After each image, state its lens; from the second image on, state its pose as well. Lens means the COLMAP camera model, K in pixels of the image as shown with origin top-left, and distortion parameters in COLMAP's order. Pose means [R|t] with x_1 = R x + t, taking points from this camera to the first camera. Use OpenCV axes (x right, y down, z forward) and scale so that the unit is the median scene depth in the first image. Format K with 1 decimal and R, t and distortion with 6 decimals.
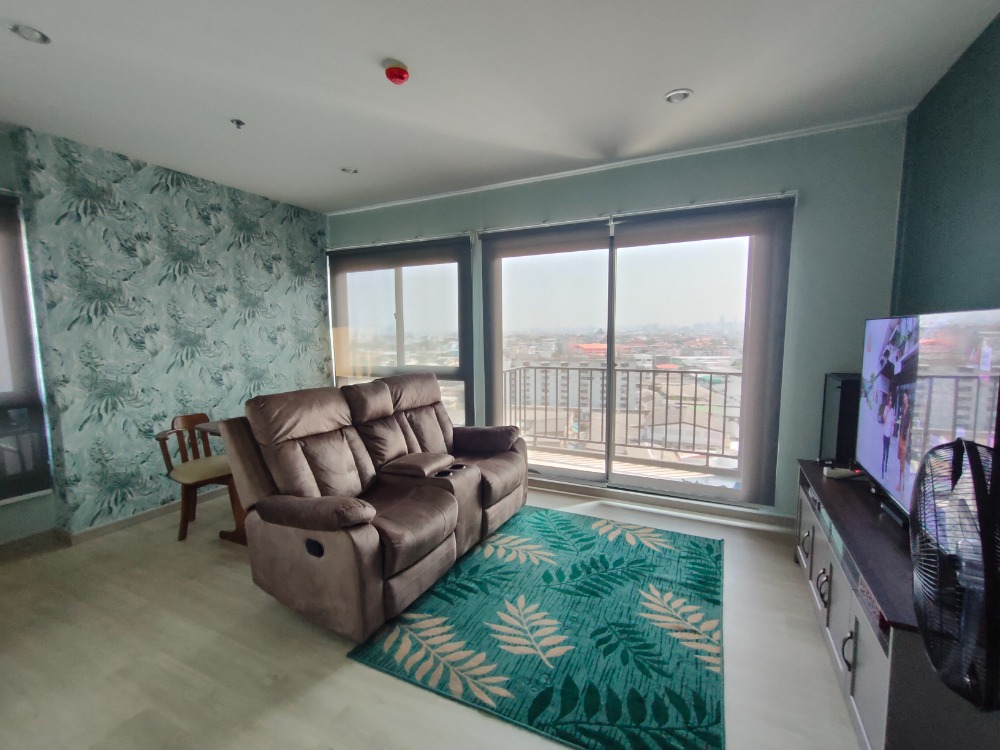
lens RADIAL K [[457.2, 0, 492.7], [0, 457.2, 377.4], [0, 0, 1]] dist [0.011094, -0.002602]
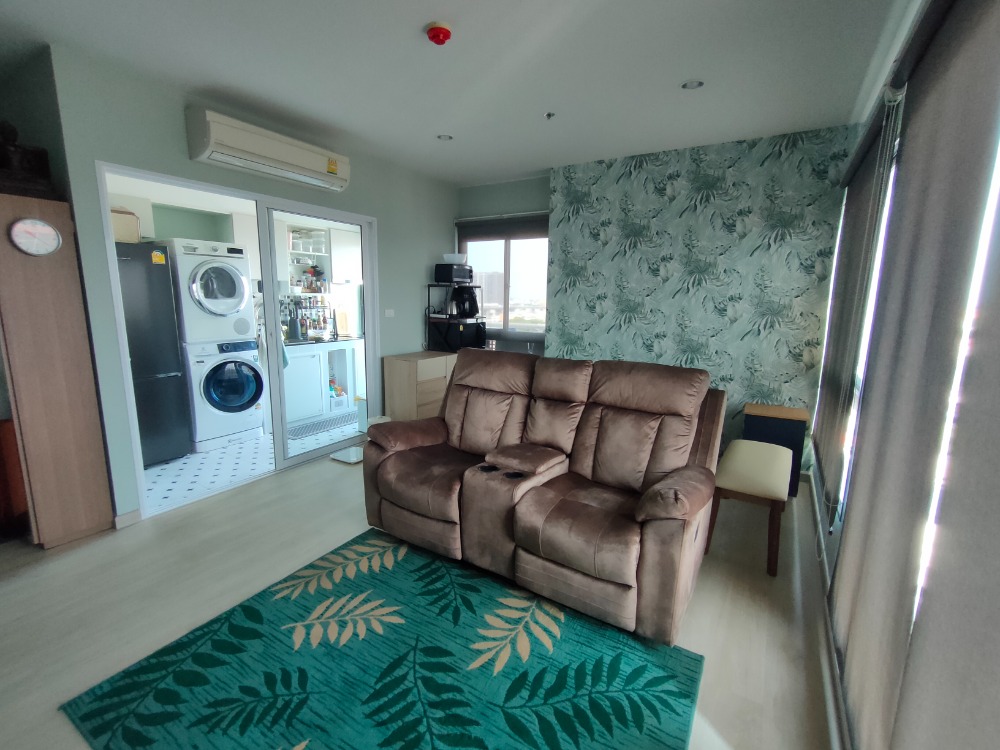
lens RADIAL K [[457.2, 0, 488.2], [0, 457.2, 377.7], [0, 0, 1]] dist [0.011094, -0.002602]
pose [[-0.102743, 0.182026, -0.977911, 0.581127], [-0.115100, 0.974335, 0.193453, -0.101163], [0.988026, 0.132434, -0.079155, 0.857263]]
